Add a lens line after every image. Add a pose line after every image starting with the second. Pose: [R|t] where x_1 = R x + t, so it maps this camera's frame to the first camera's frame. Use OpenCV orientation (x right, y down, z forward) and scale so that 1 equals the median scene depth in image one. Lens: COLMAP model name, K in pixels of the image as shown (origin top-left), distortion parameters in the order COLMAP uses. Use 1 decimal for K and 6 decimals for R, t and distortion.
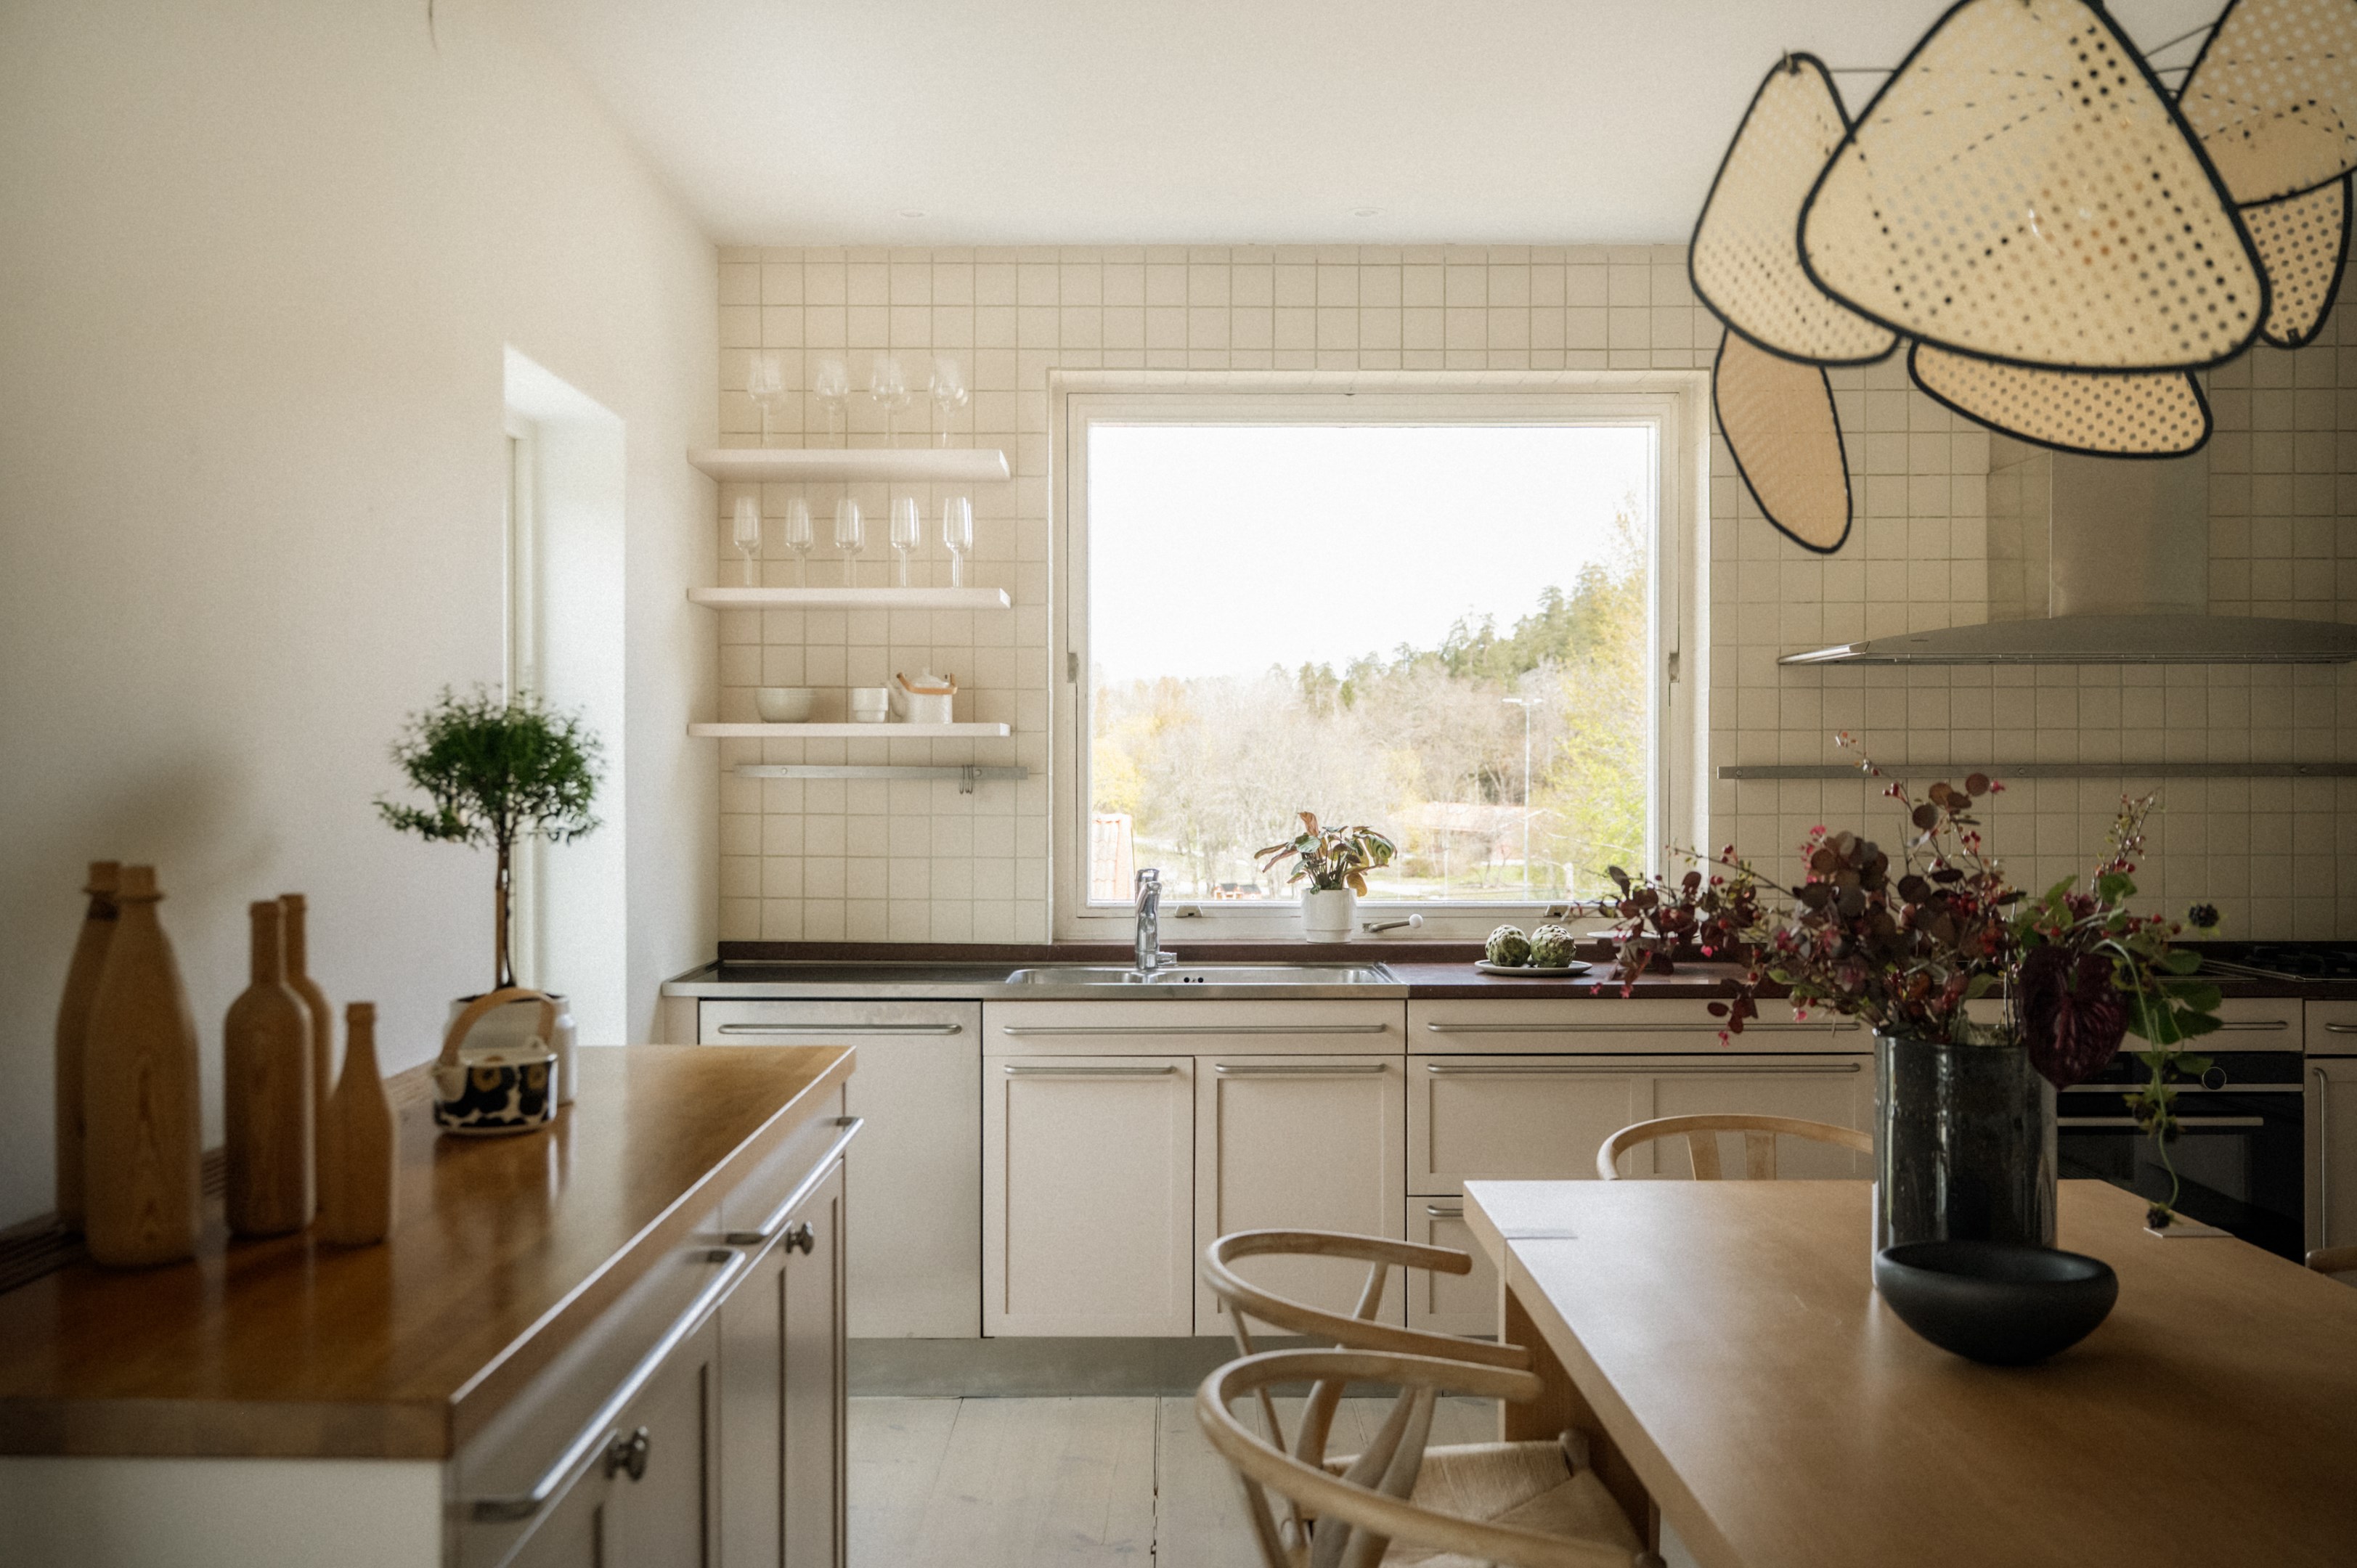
lens RADIAL K [[2210.4, 0, 1174.2], [0, 2210.4, 784.7], [0, 0, 1]] dist [0.001974, 0.000000]
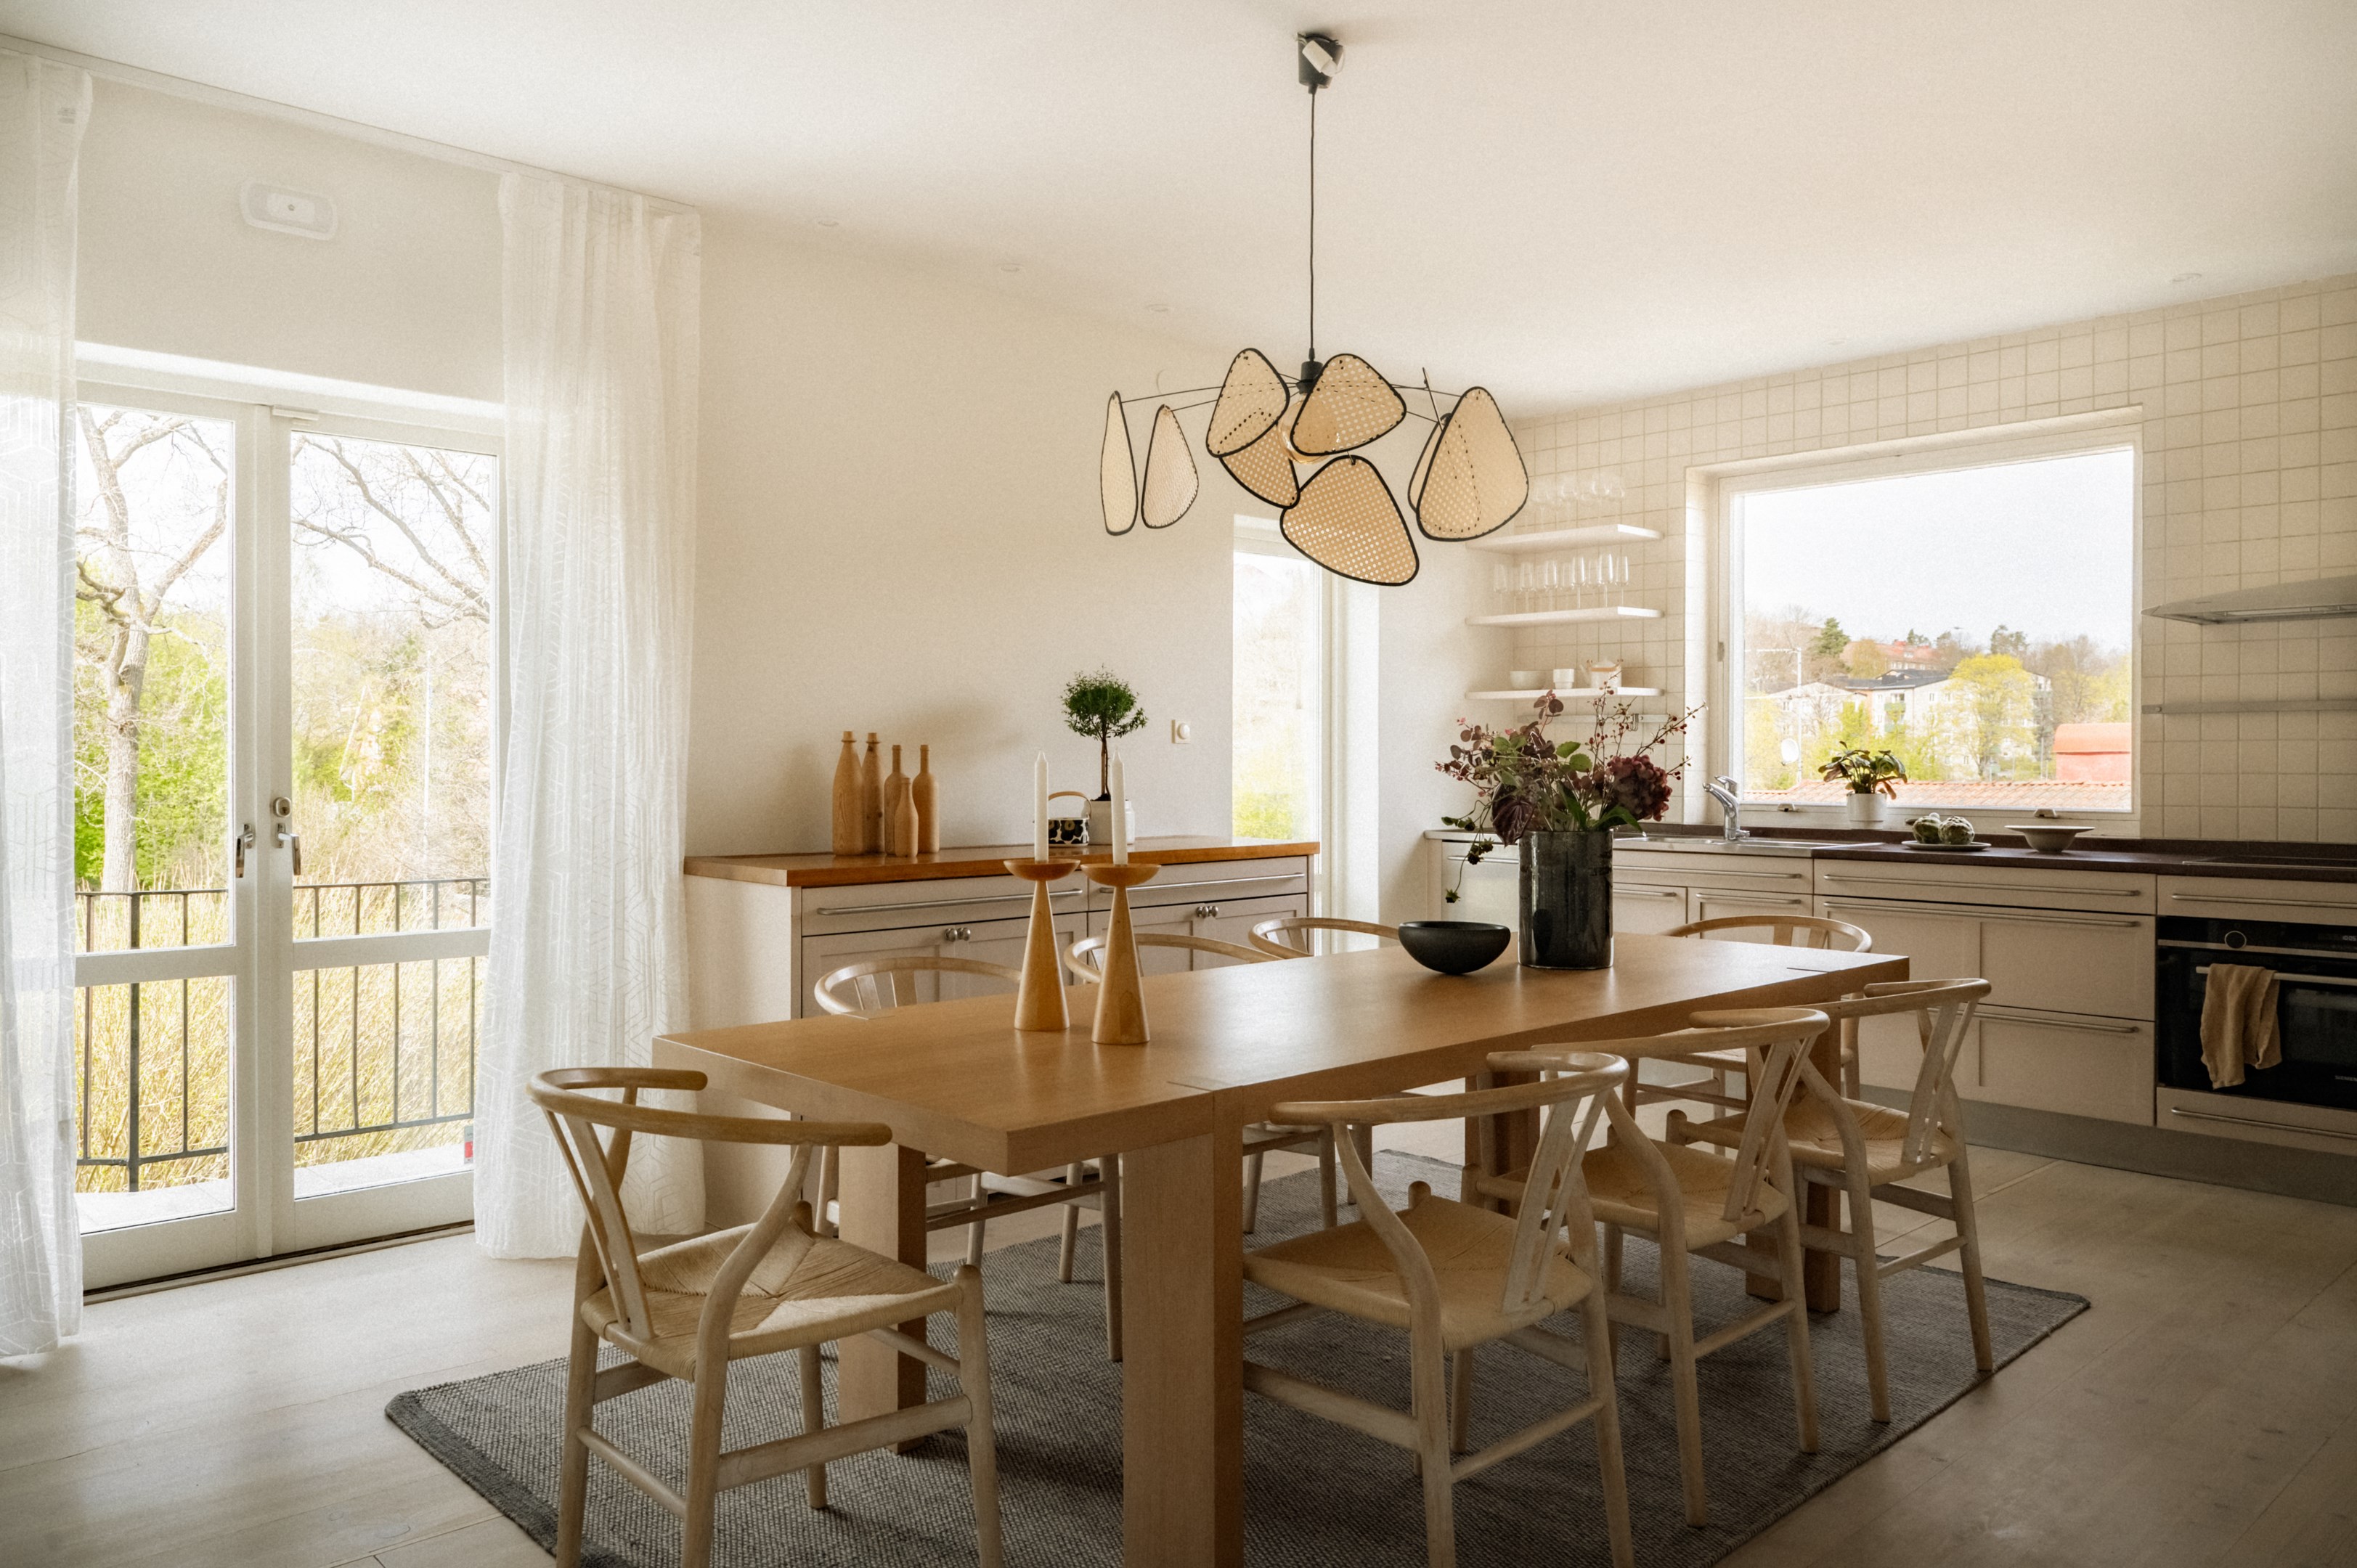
lens RADIAL K [[1652.5, 0, 1184.9], [0, 1652.5, 769.9], [0, 0, 1]] dist [0.039564, 0.005408]
pose [[0.707872, 0.008177, -0.706293, 0.545208], [-0.005413, 0.999966, 0.006152, 0.027369], [0.706320, -0.000532, 0.707892, -0.114153]]
